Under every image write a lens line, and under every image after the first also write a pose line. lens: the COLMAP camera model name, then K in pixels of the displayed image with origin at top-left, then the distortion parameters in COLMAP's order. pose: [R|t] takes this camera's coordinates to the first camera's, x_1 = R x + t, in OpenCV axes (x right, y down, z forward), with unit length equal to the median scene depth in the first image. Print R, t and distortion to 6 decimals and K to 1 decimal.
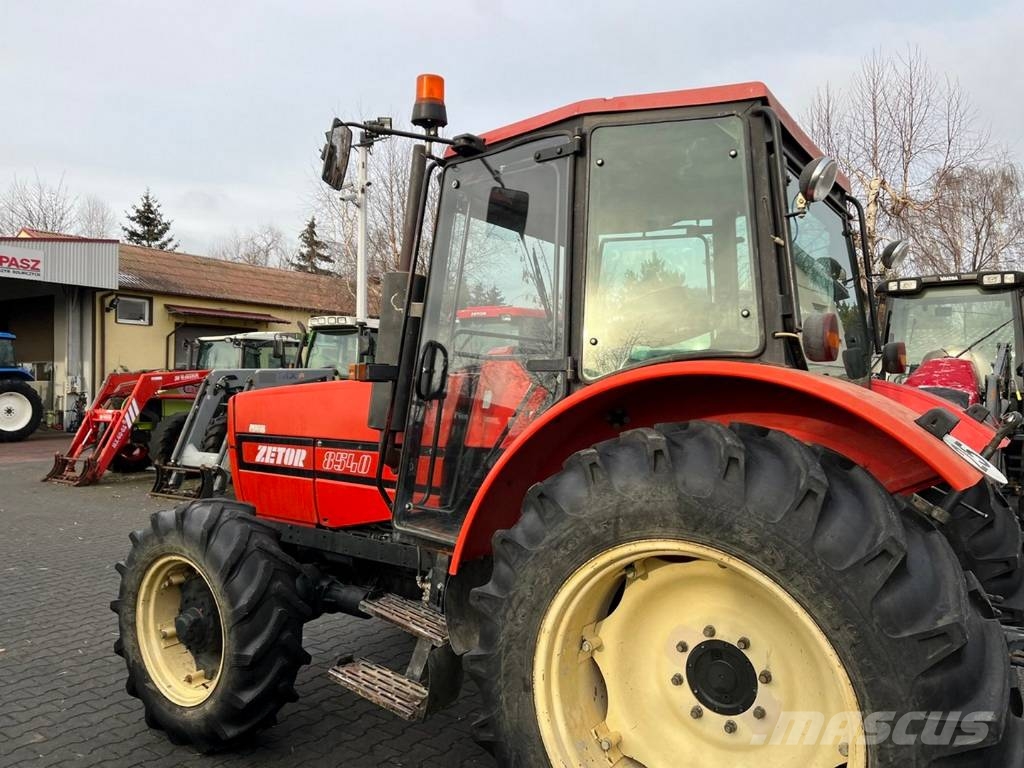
lens RADIAL K [[769.4, 0, 522.2], [0, 769.4, 382.2], [0, 0, 1]] dist [0.088933, -0.097102]
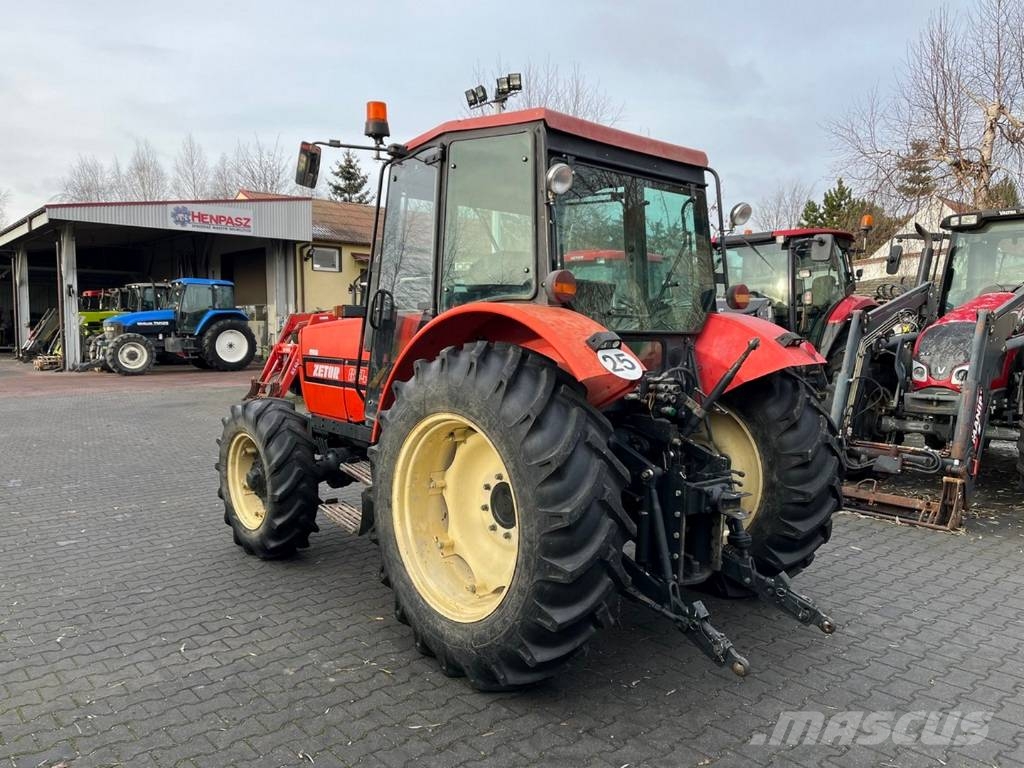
lens RADIAL K [[770.7, 0, 513.9], [0, 770.7, 385.3], [0, 0, 1]] dist [0.087428, -0.104782]
pose [[0.967146, 0.017902, -0.253590, 0.394517], [0.002834, 0.996696, 0.081168, 0.007428], [0.254205, -0.079220, 0.963900, -0.280022]]
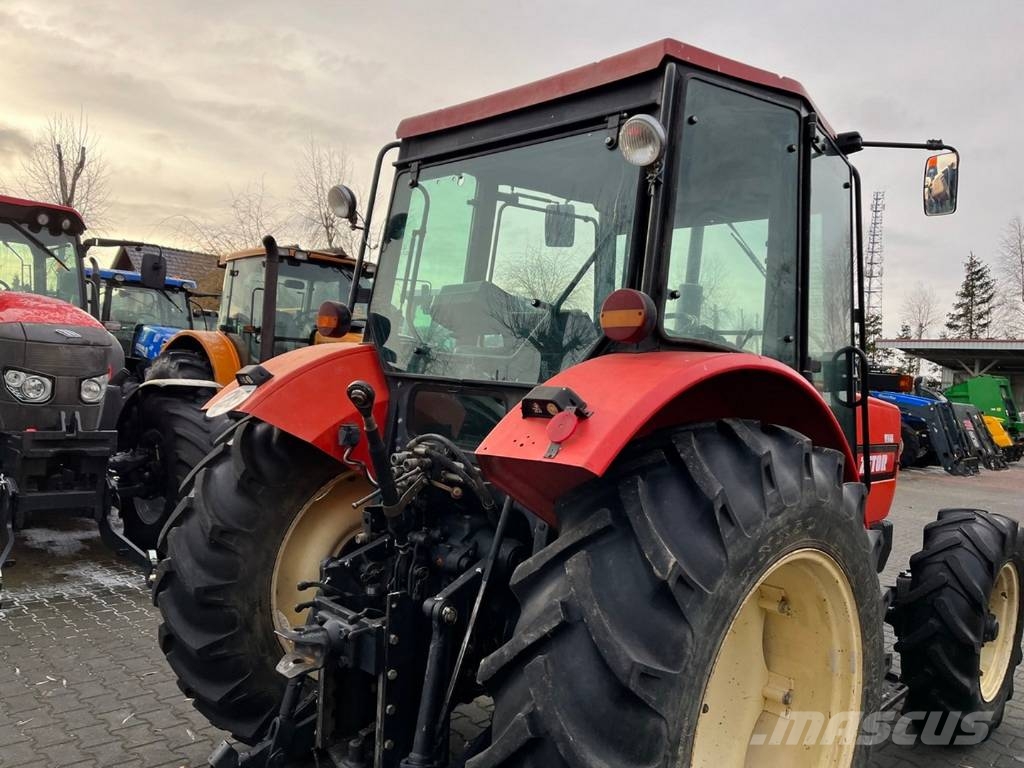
lens RADIAL K [[770.7, 0, 513.9], [0, 770.7, 385.3], [0, 0, 1]] dist [0.087428, -0.104782]
pose [[-0.193003, -0.016230, -0.981064, 0.943870], [-0.055273, 0.998455, -0.005644, 0.026063], [0.979640, 0.053137, -0.193601, 0.907830]]
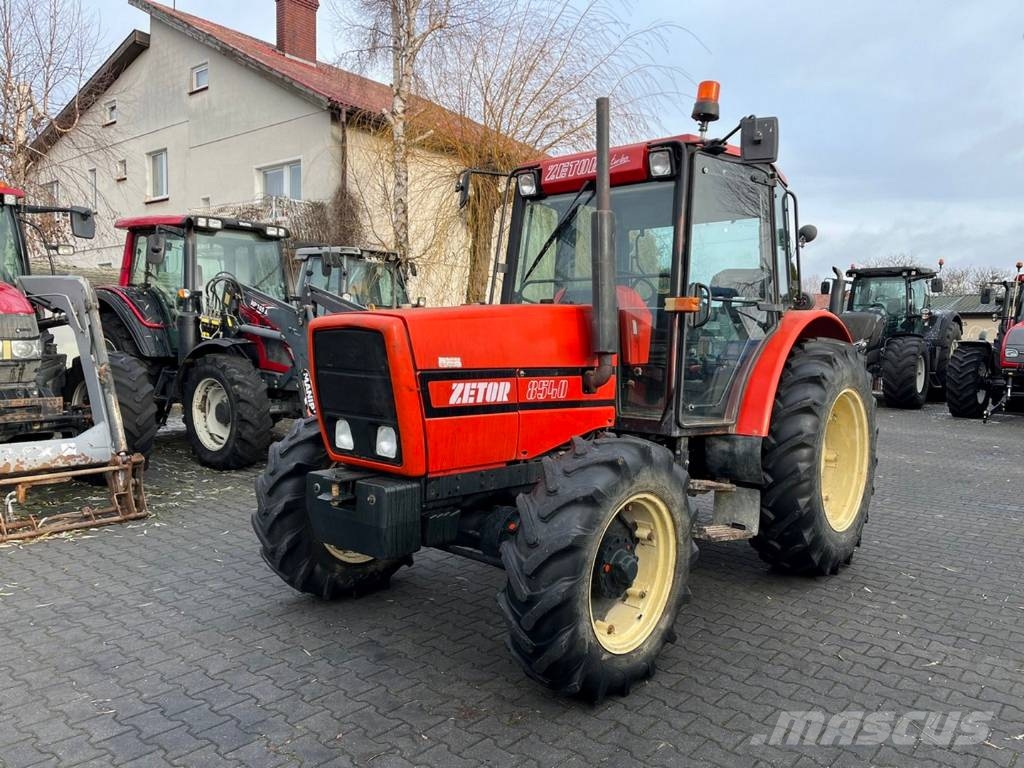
lens RADIAL K [[769.9, 0, 509.6], [0, 769.9, 379.1], [0, 0, 1]] dist [0.092108, -0.108367]
pose [[0.120529, -0.062684, 0.990729, -1.203741], [-0.026696, 0.997439, 0.066357, 0.025640], [-0.992351, -0.034446, 0.118547, 0.925209]]
